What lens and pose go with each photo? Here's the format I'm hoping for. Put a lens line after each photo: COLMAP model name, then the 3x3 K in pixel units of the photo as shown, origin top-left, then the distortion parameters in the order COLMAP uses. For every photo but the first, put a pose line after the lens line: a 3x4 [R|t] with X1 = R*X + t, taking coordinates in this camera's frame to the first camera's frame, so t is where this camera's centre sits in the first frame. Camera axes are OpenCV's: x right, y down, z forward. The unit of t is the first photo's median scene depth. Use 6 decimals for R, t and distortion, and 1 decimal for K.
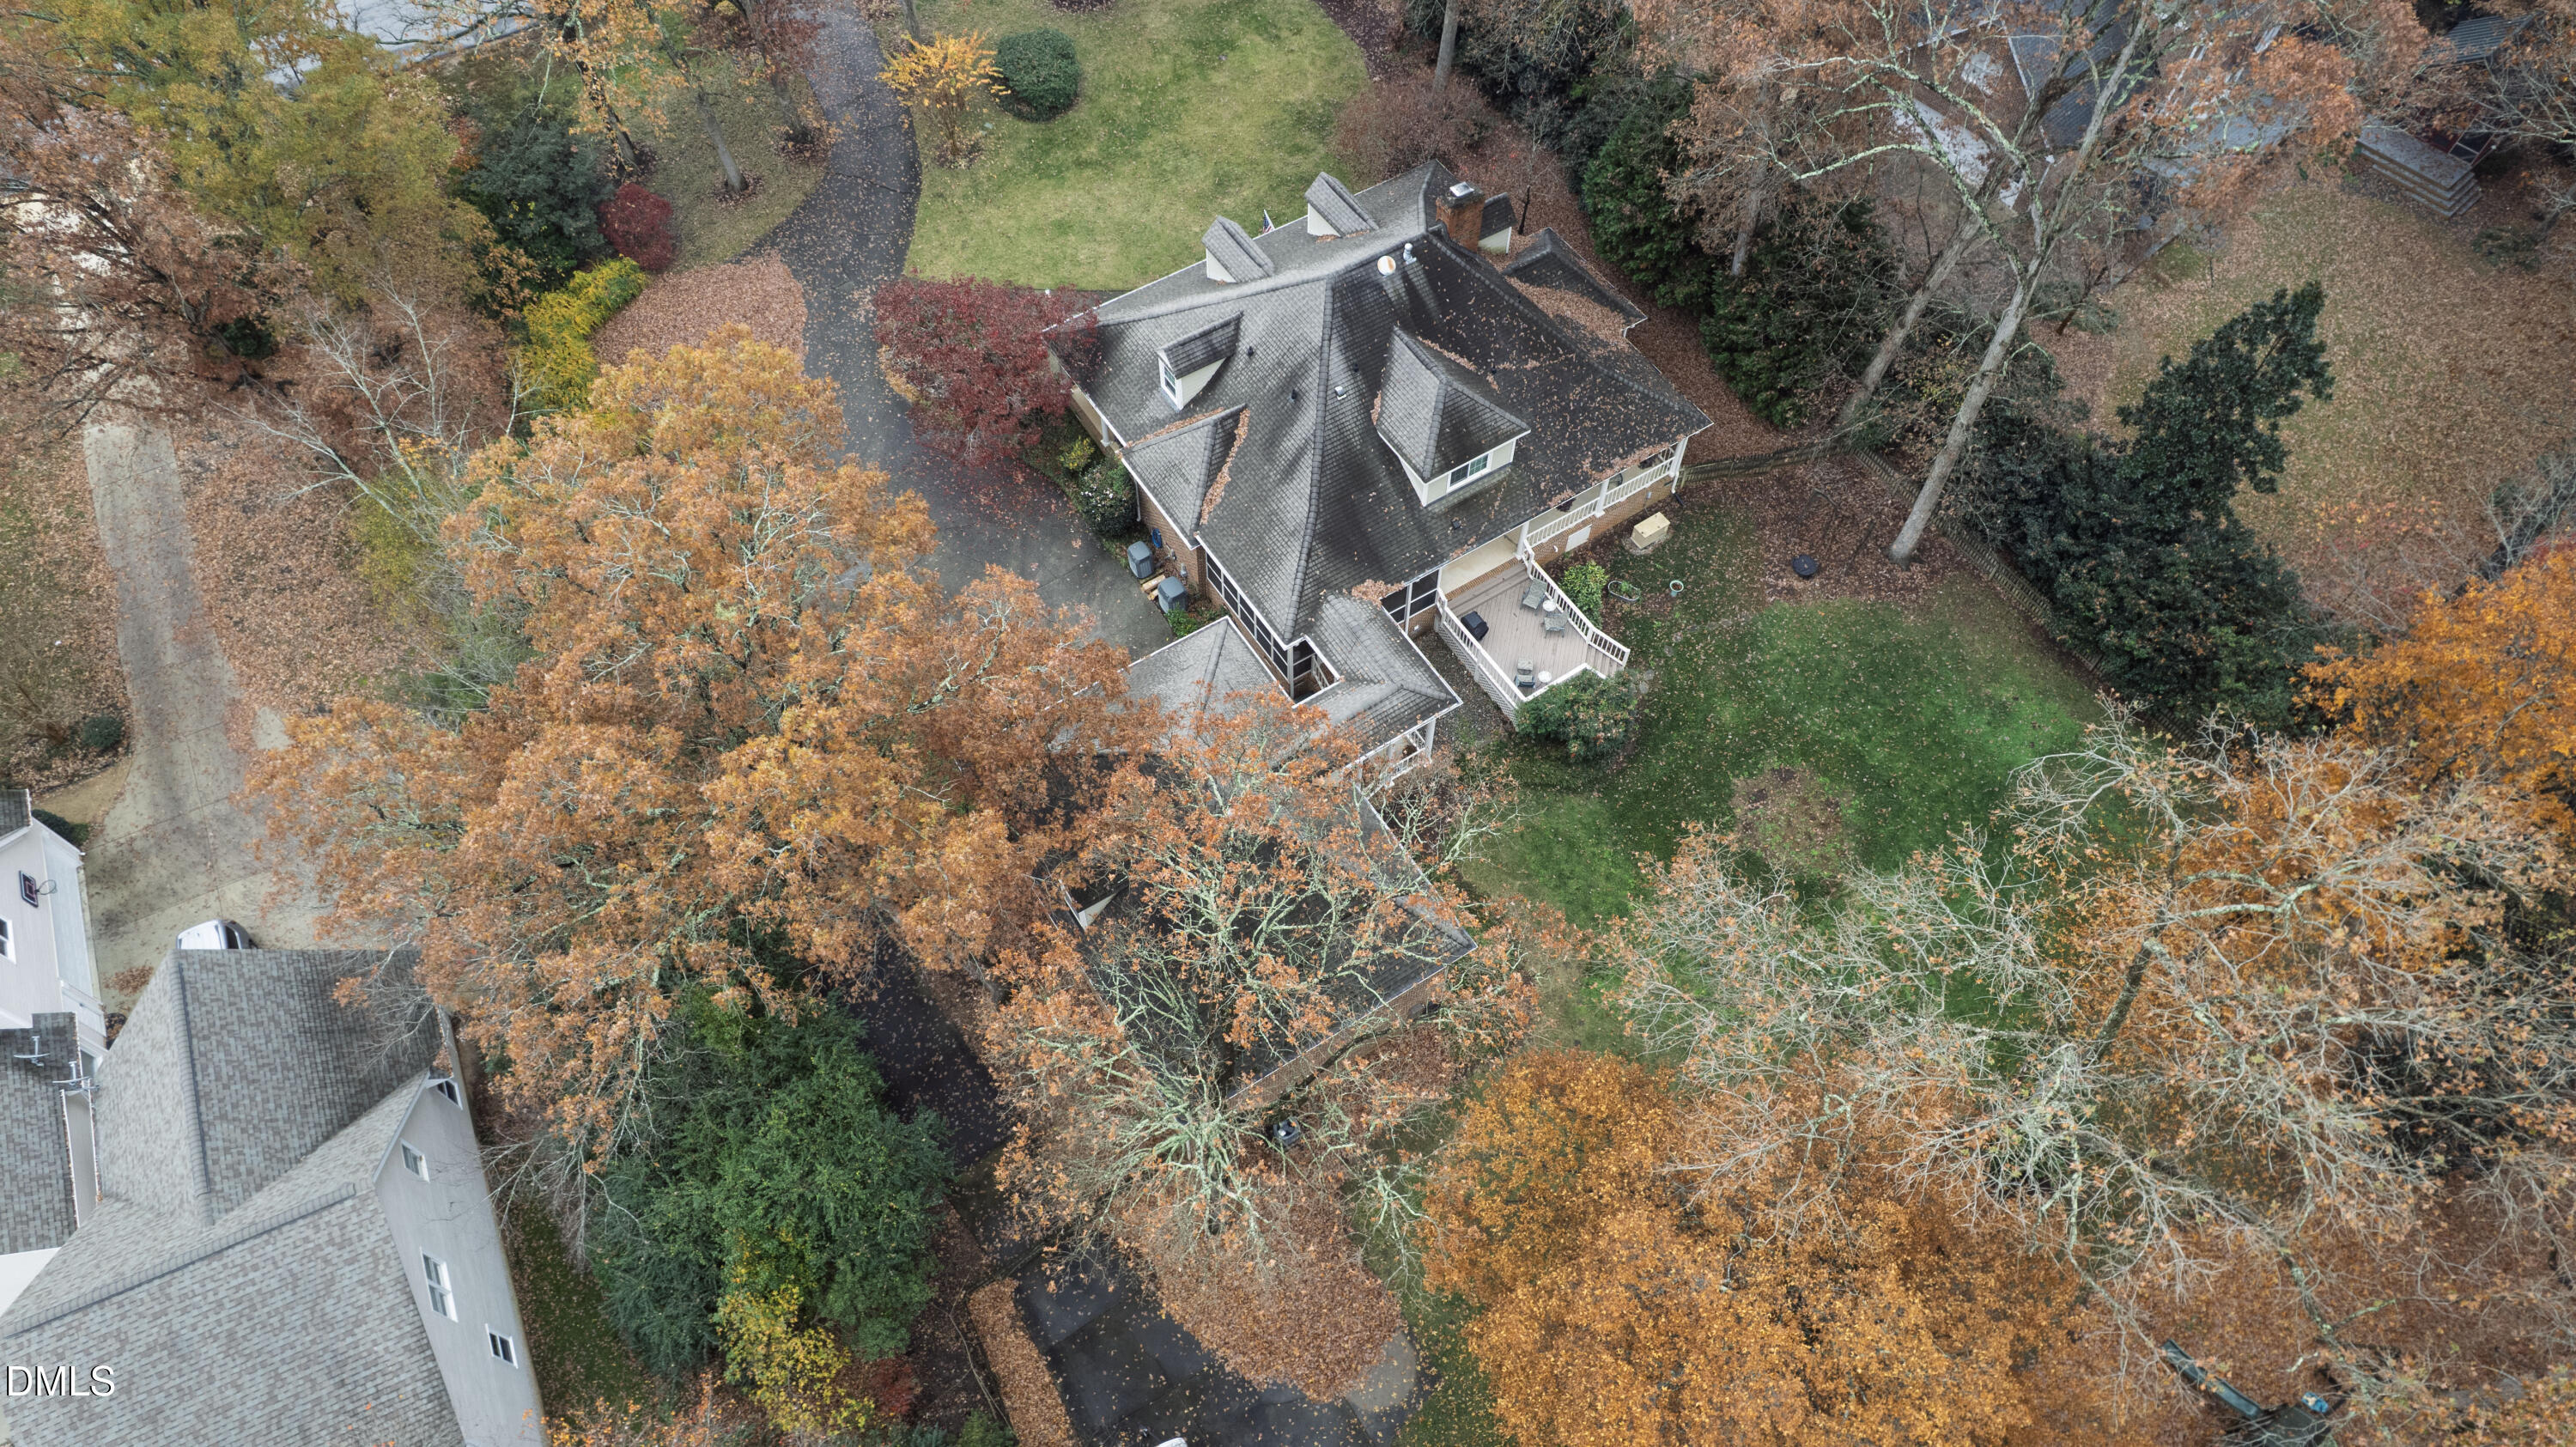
lens RADIAL K [[1681.3, 0, 1285.7], [0, 1681.3, 736.0], [0, 0, 1]] dist [-0.025792, 0.024255]
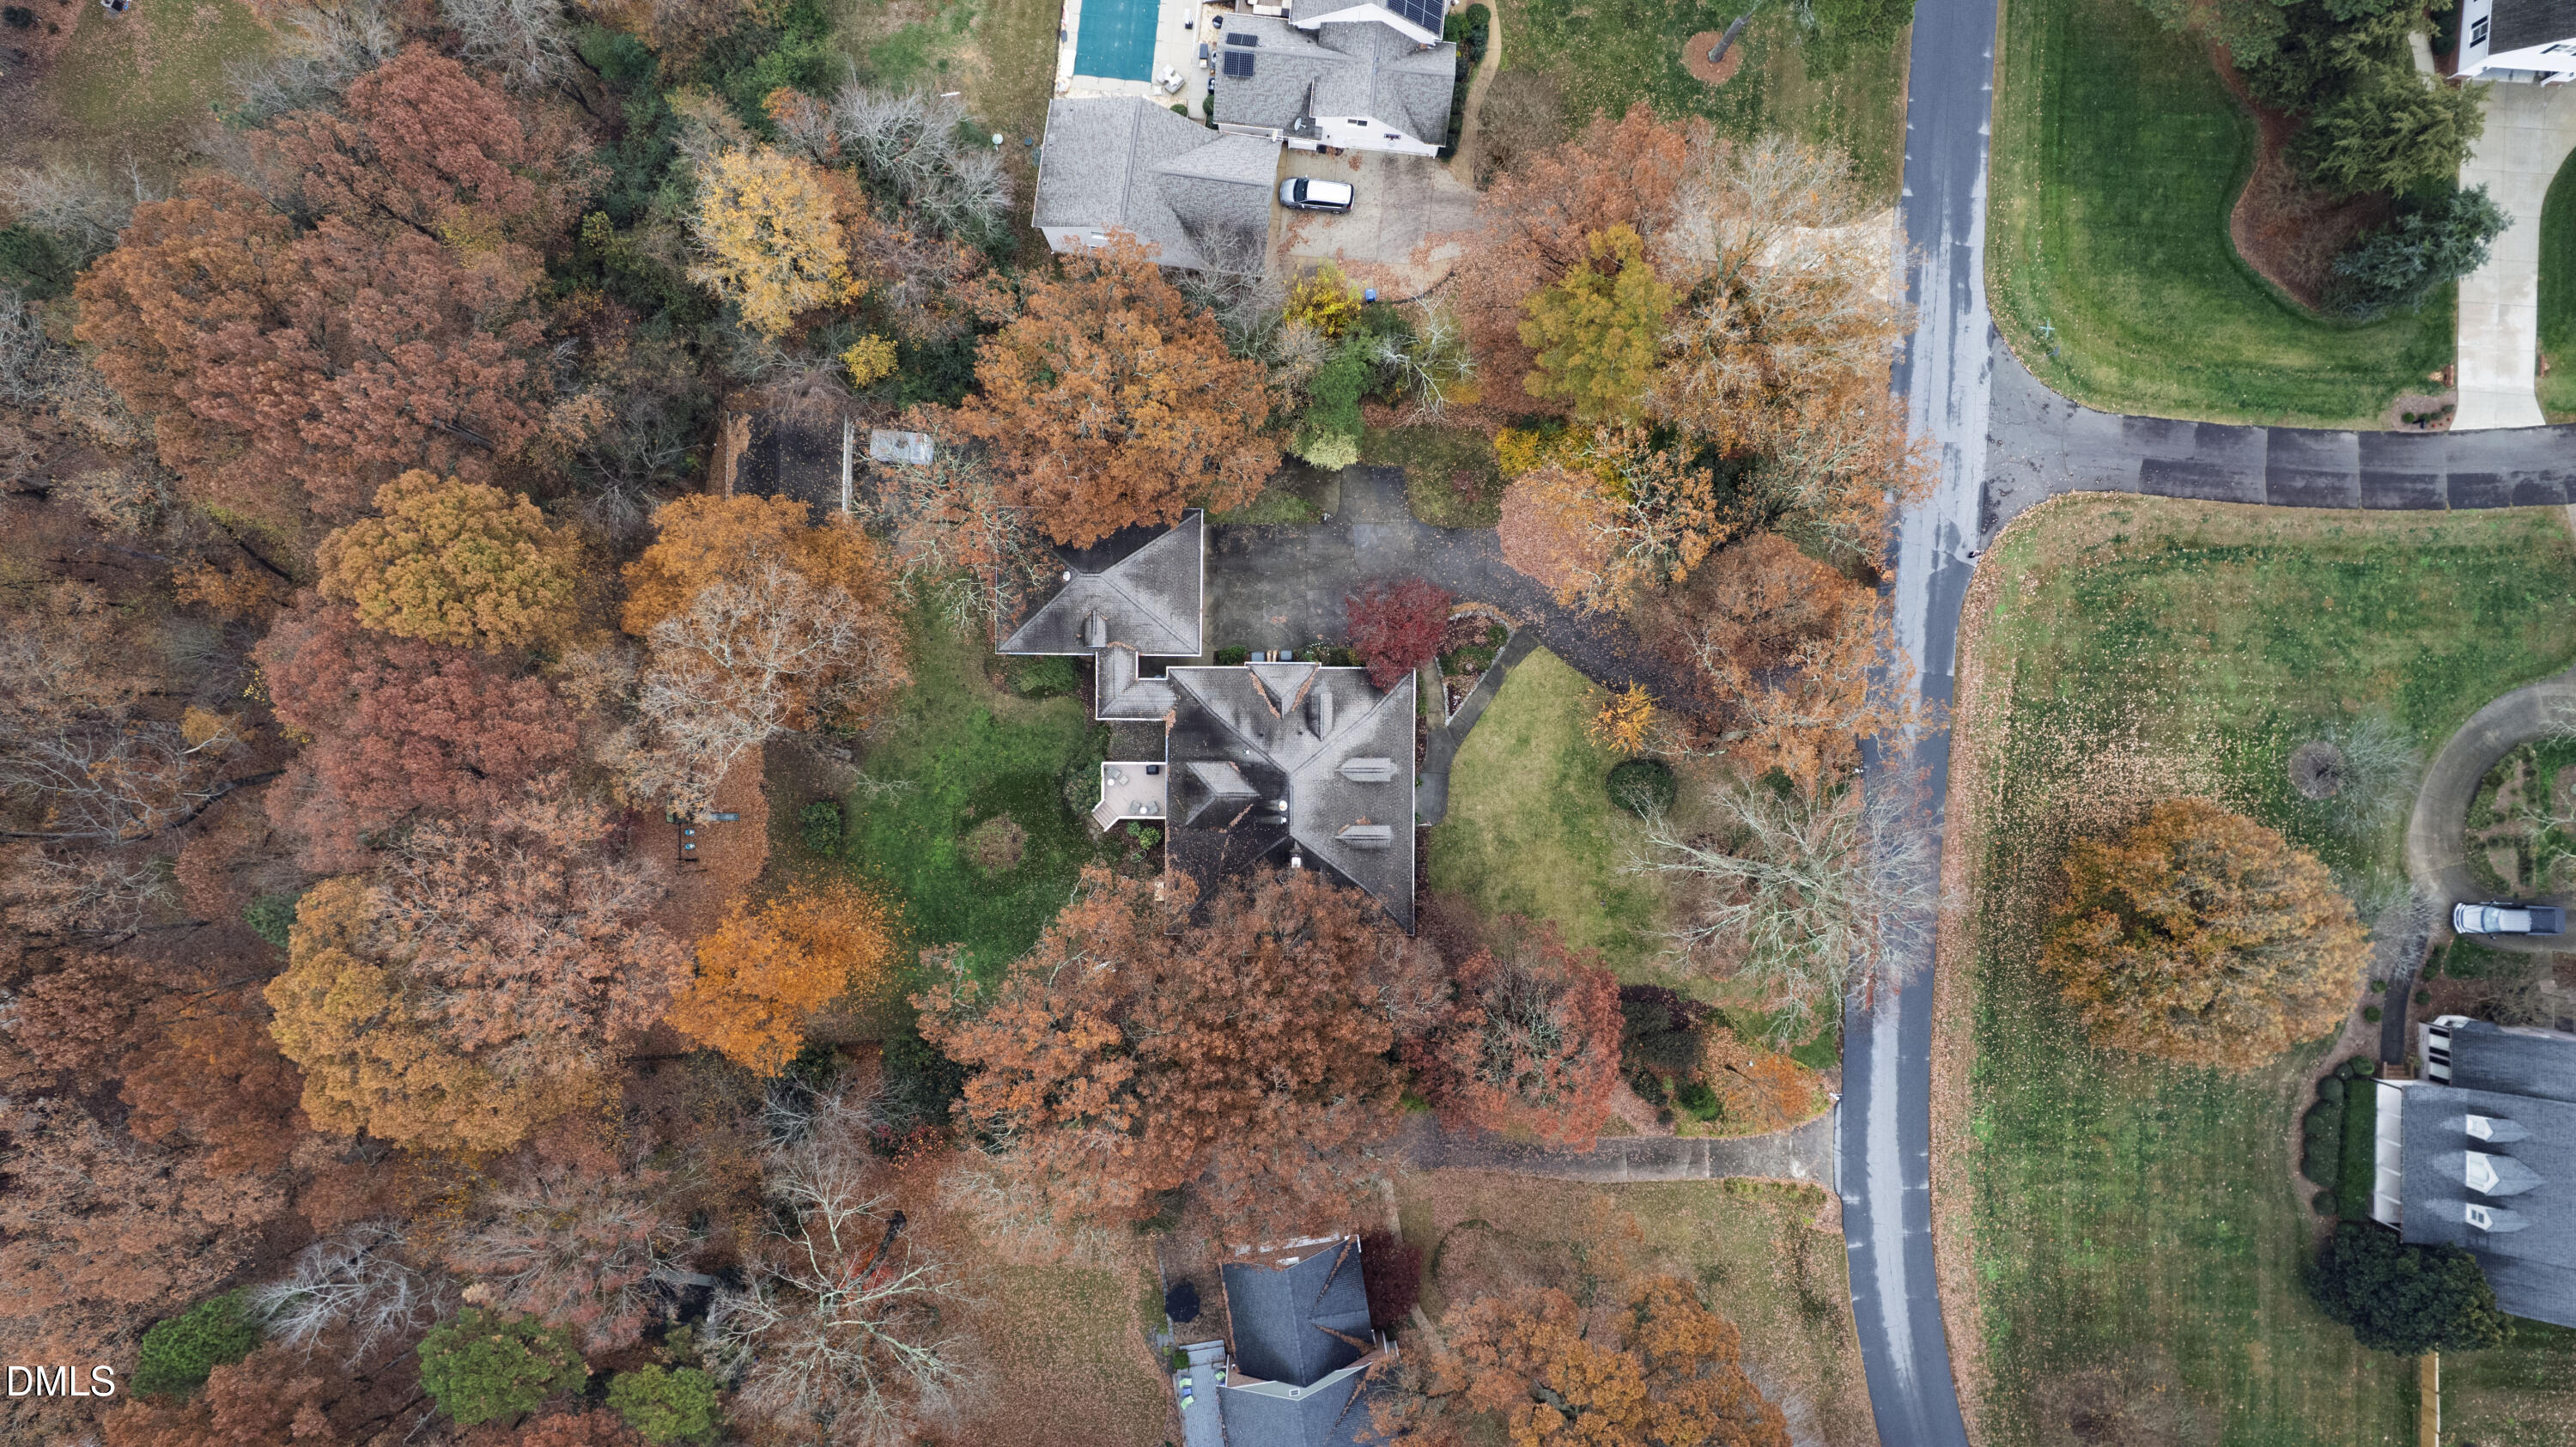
lens RADIAL K [[1681.3, 0, 1291.4], [0, 1681.3, 730.6], [0, 0, 1]] dist [-0.025792, 0.024255]
pose [[-0.547417, 0.836842, -0.005470, -0.007174], [-0.719730, -0.467454, 0.513298, -1.231766], [0.426992, 0.284926, 0.858193, -0.687764]]
